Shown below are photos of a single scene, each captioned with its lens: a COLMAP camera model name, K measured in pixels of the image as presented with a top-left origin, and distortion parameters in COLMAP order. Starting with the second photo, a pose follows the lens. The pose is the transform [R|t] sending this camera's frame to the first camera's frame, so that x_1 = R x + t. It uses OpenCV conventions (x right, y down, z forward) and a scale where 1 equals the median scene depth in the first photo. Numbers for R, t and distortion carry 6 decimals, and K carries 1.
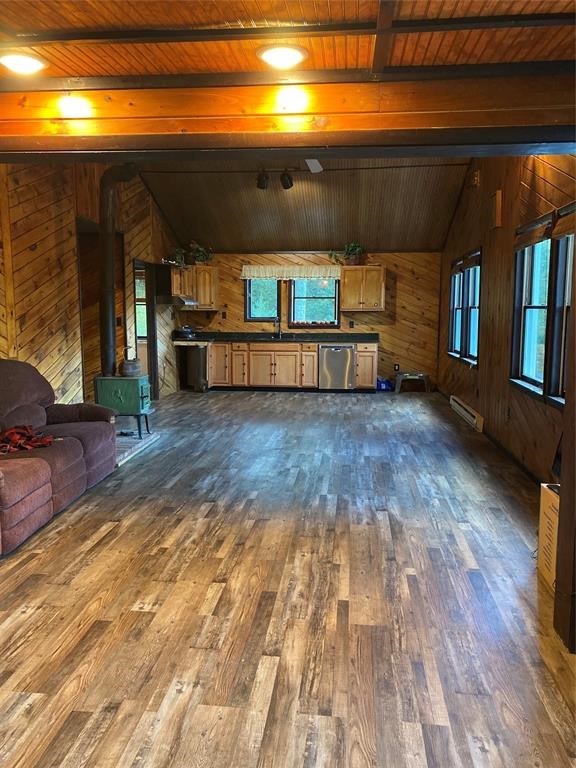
lens RADIAL K [[579.4, 0, 288.0], [0, 579.4, 381.1], [0, 0, 1]] dist [0.013845, -0.019785]
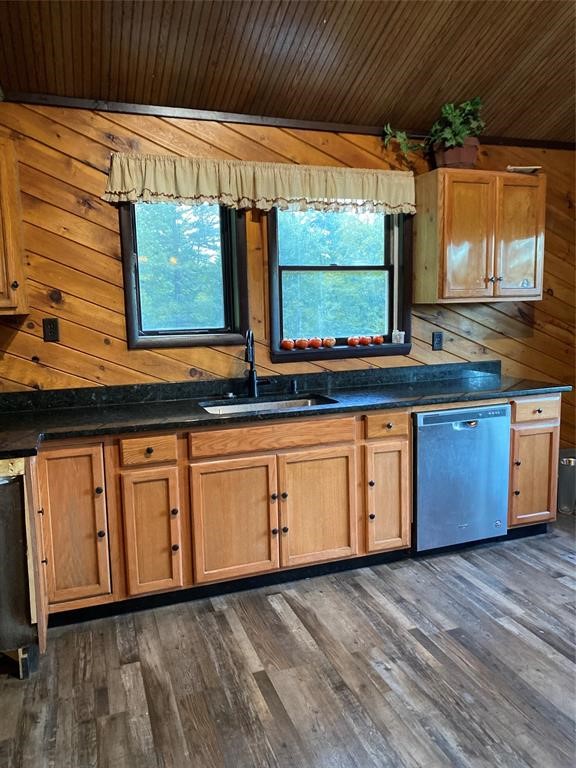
lens RADIAL K [[579.4, 0, 272.6], [0, 579.4, 365.5], [0, 0, 1]] dist [0.013845, -0.019785]
pose [[0.890062, -0.071156, 0.450251, -0.144198], [0.082029, 0.996619, -0.004655, -0.088382], [-0.448397, 0.041077, 0.892890, 0.718318]]
